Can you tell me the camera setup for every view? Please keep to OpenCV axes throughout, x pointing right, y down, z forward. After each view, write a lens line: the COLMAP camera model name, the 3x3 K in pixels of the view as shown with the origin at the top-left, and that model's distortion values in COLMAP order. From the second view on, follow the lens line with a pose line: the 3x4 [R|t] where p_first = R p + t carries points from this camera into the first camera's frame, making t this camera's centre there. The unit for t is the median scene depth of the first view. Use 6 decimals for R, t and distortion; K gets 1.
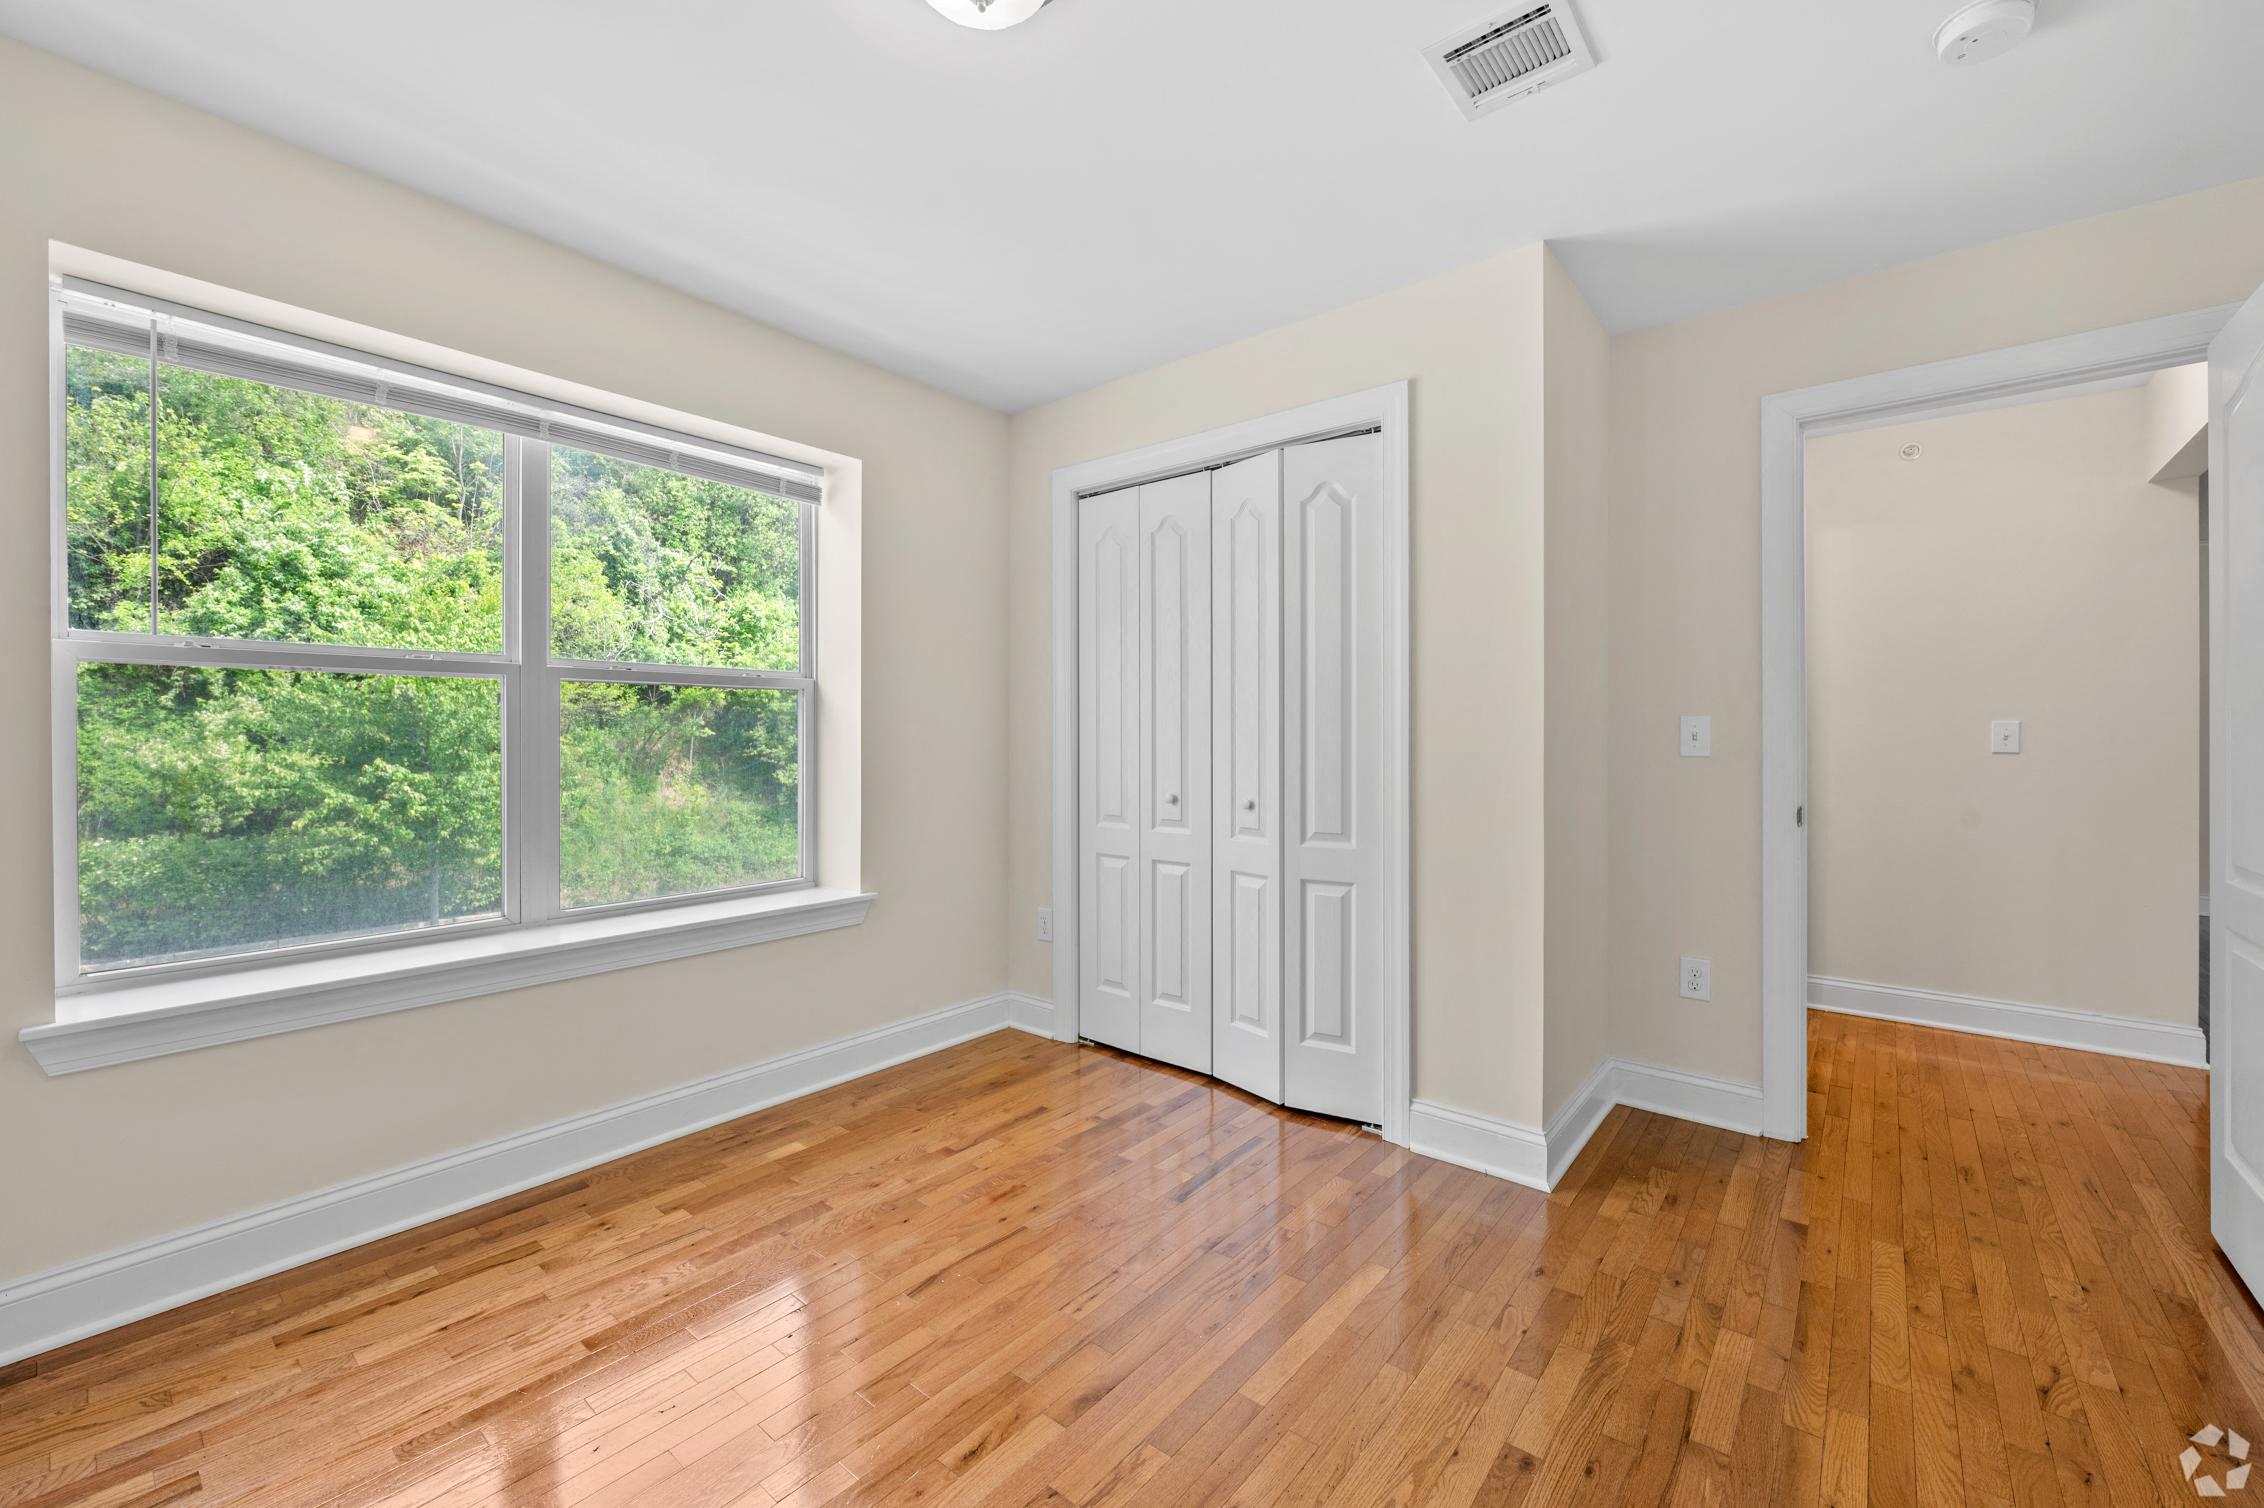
lens RADIAL K [[892.0, 0, 1128.6], [0, 892.0, 734.1], [0, 0, 1]] dist [-0.000687, -0.000136]
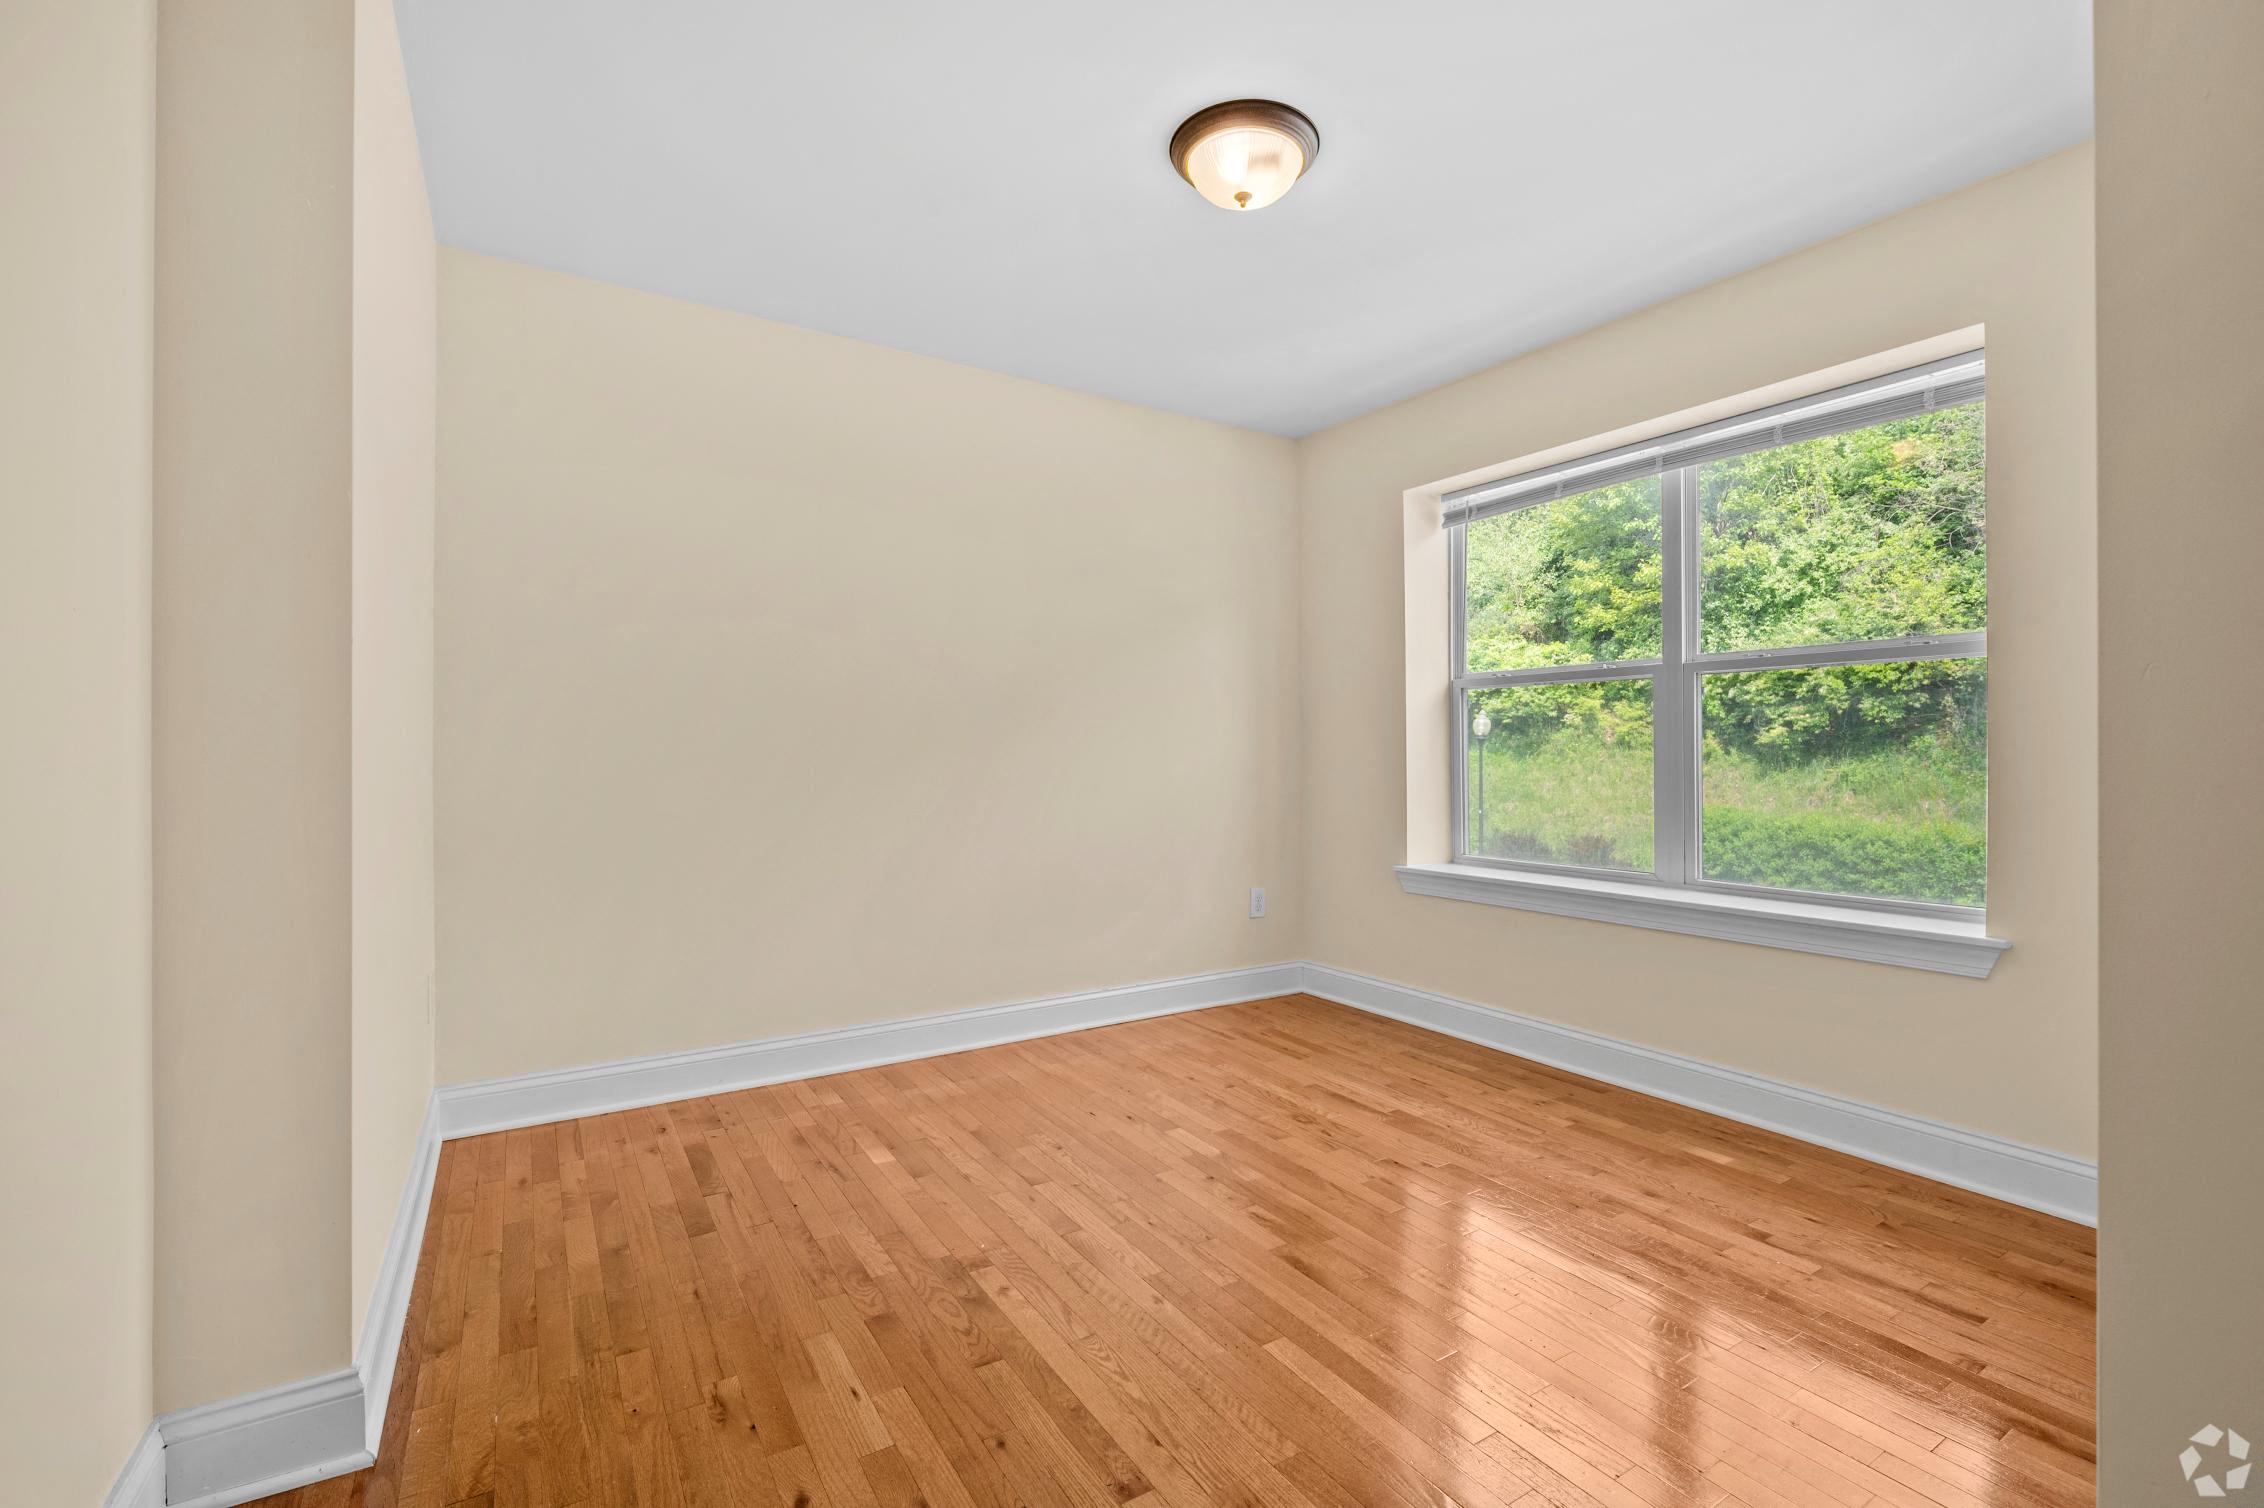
lens RADIAL K [[931.6, 0, 1140.7], [0, 931.6, 762.4], [0, 0, 1]] dist [-0.001908, -0.000179]
pose [[-0.277351, 0.008145, -0.960734, 0.816548], [0.001785, 0.999967, 0.007962, 0.046997], [0.960767, 0.000494, -0.277356, 0.779448]]
